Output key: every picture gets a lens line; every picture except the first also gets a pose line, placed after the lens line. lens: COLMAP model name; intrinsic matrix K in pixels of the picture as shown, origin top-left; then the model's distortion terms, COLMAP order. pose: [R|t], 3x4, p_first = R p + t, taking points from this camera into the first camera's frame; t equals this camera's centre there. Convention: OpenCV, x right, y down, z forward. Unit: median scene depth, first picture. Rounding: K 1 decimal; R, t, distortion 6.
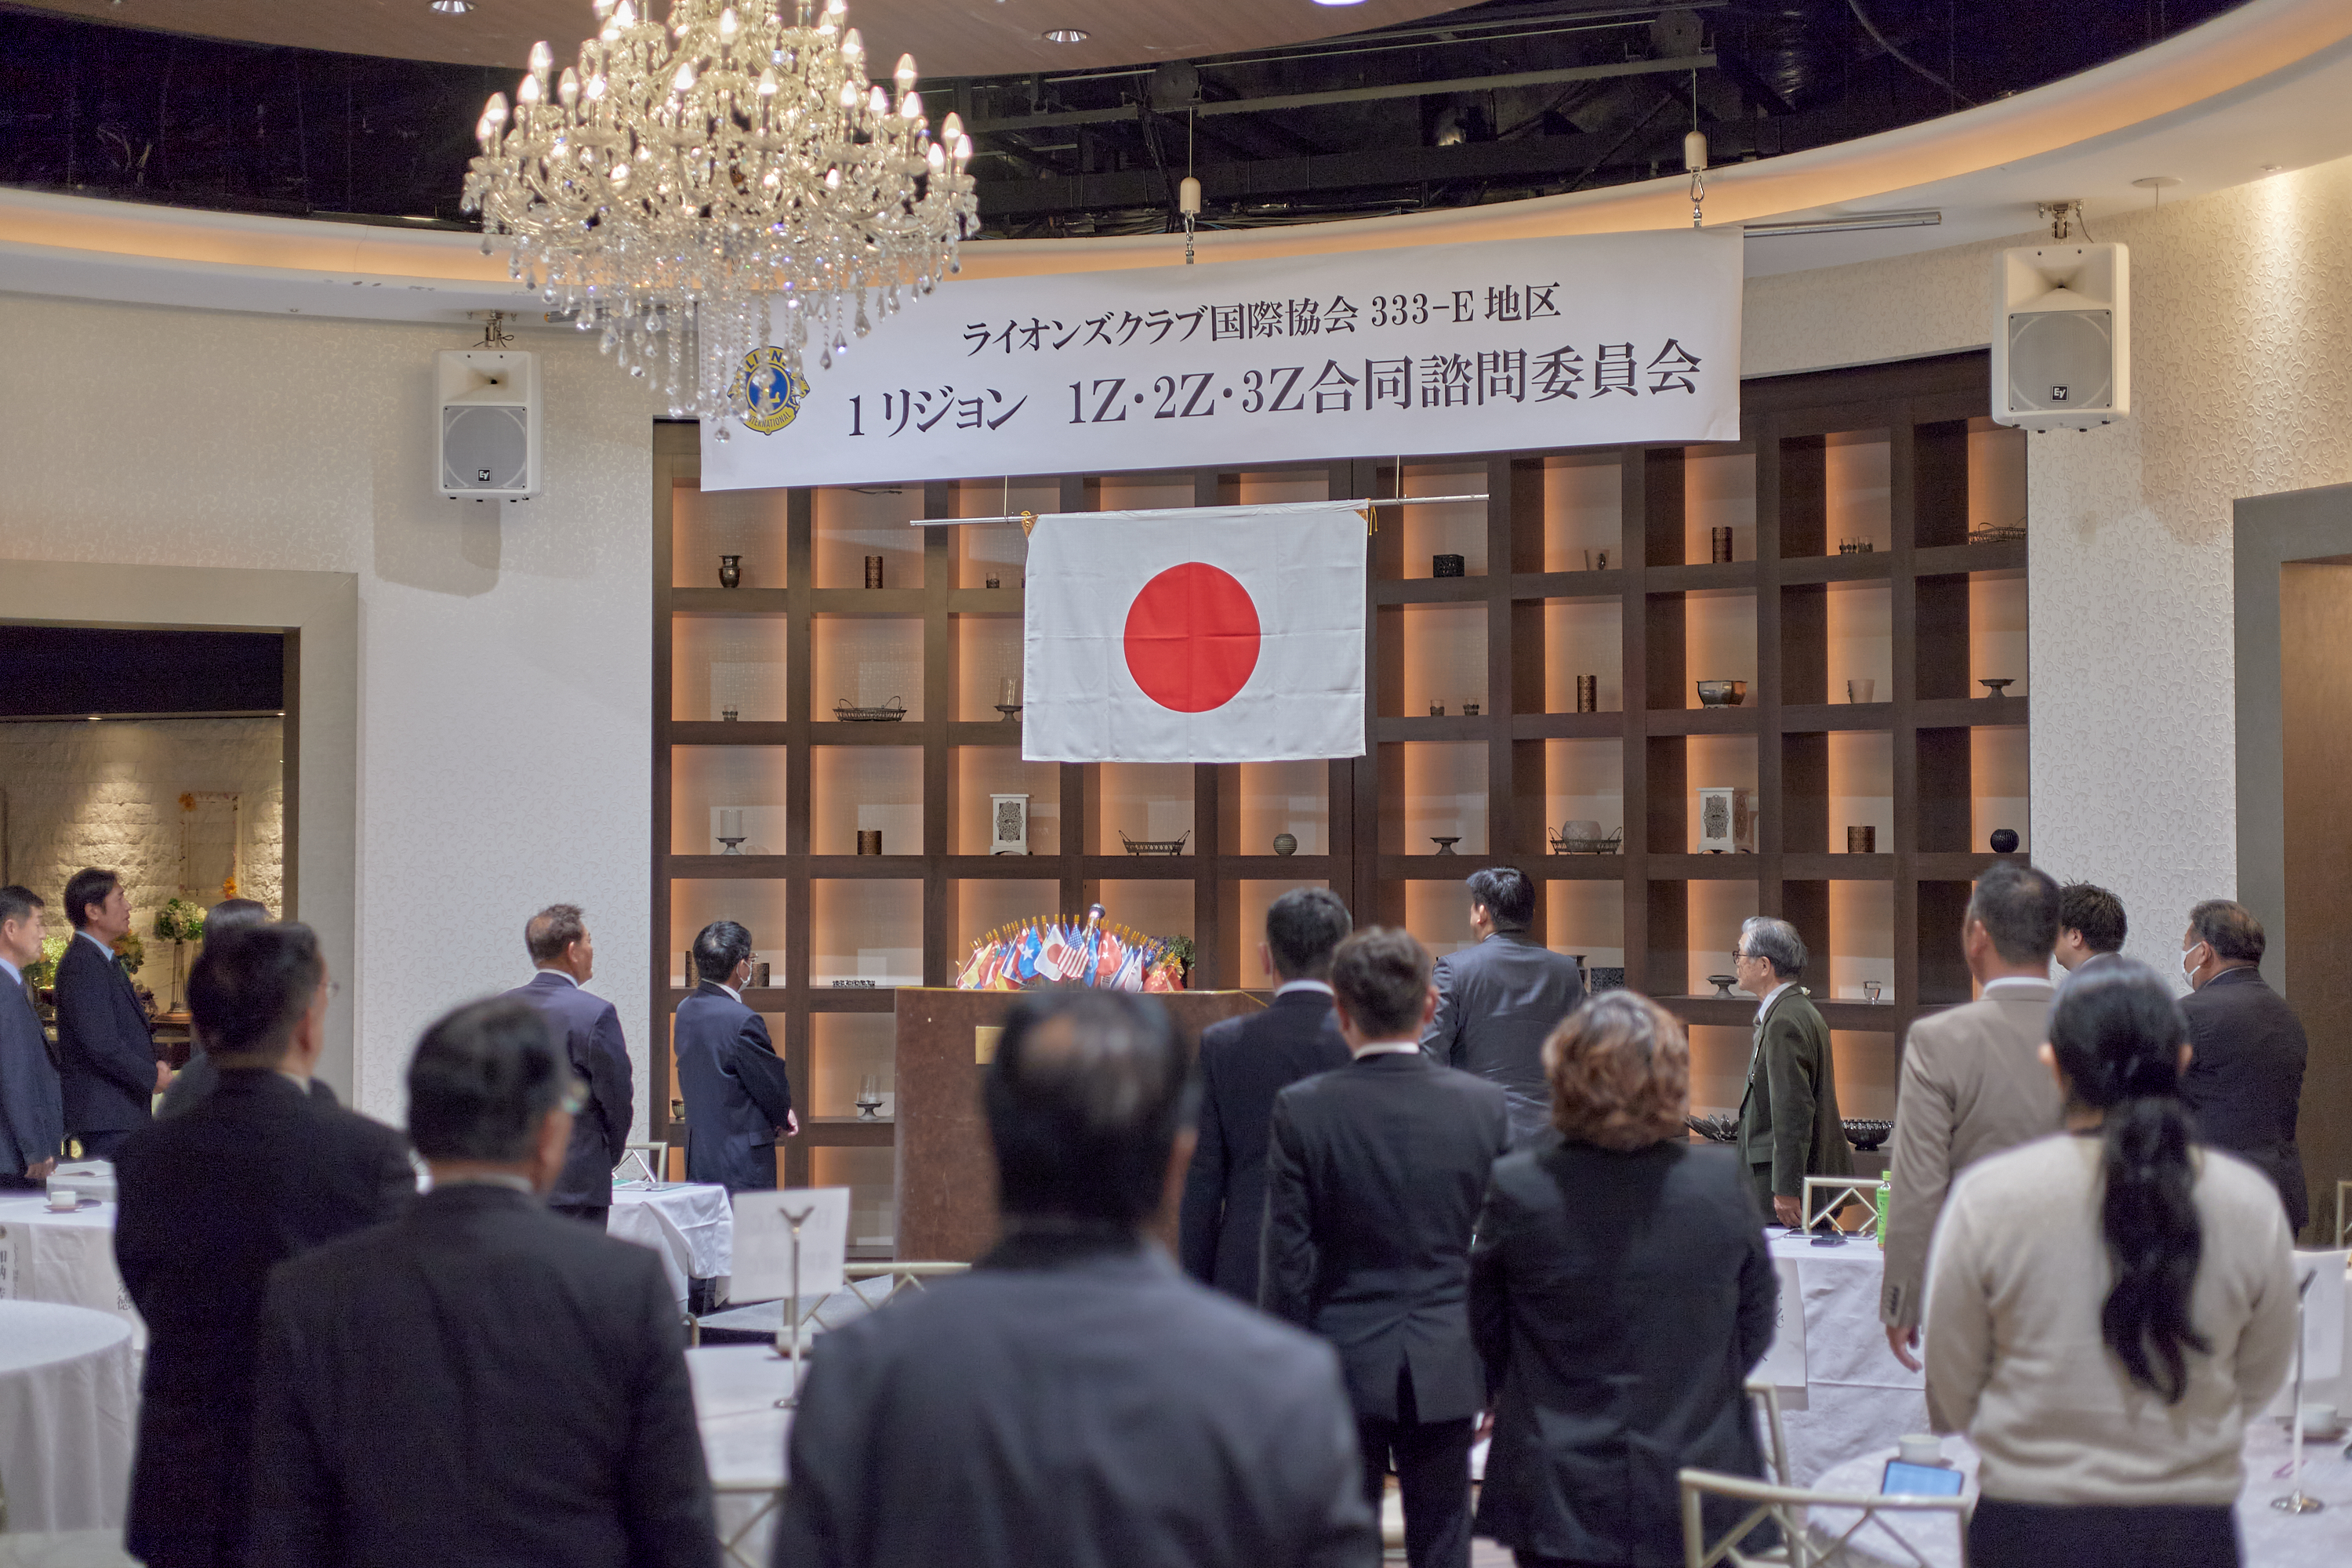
lens RADIAL K [[3366.1, 0, 1179.6], [0, 3366.1, 777.8], [0, 0, 1]] dist [0.072172, -0.308384]
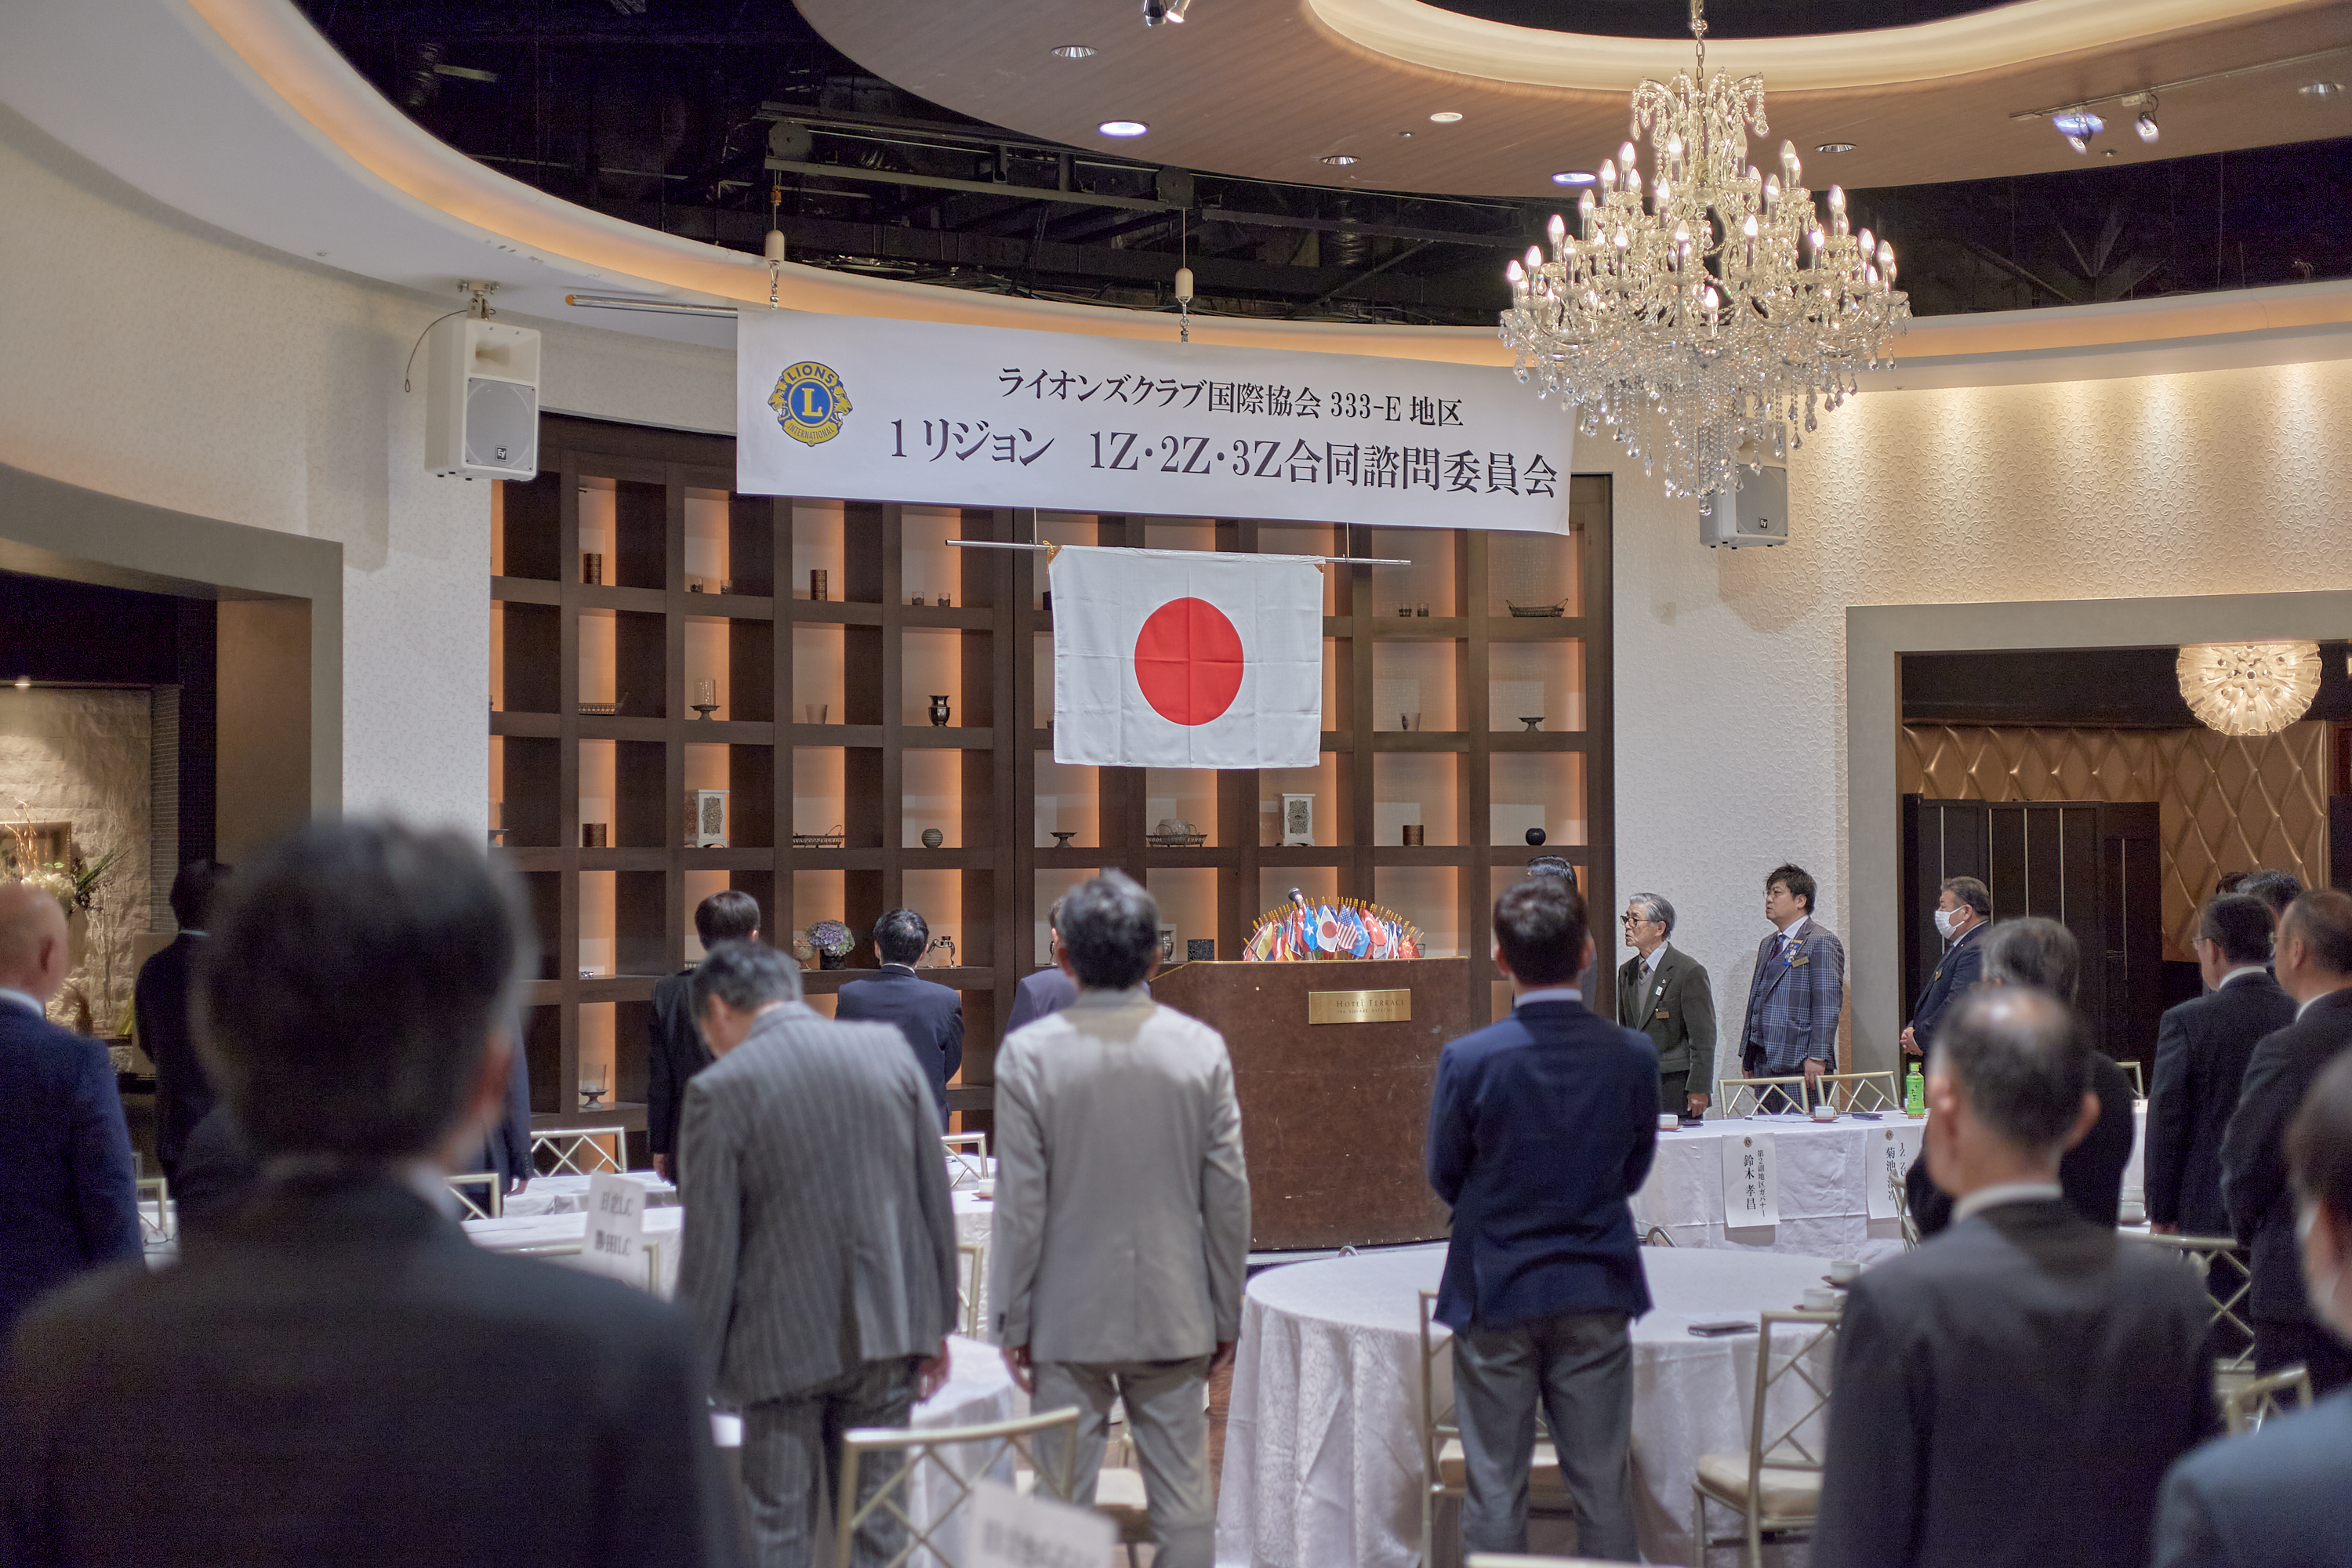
lens RADIAL K [[3268.8, 0, 1179.5], [0, 3268.8, 778.3], [0, 0, 1]] dist [0.067496, -0.286171]
pose [[0.644512, 0.016719, 0.764412, -0.875164], [-0.017254, 0.999824, -0.007320, 0.007418], [-0.764400, -0.008471, 0.644687, 0.270835]]
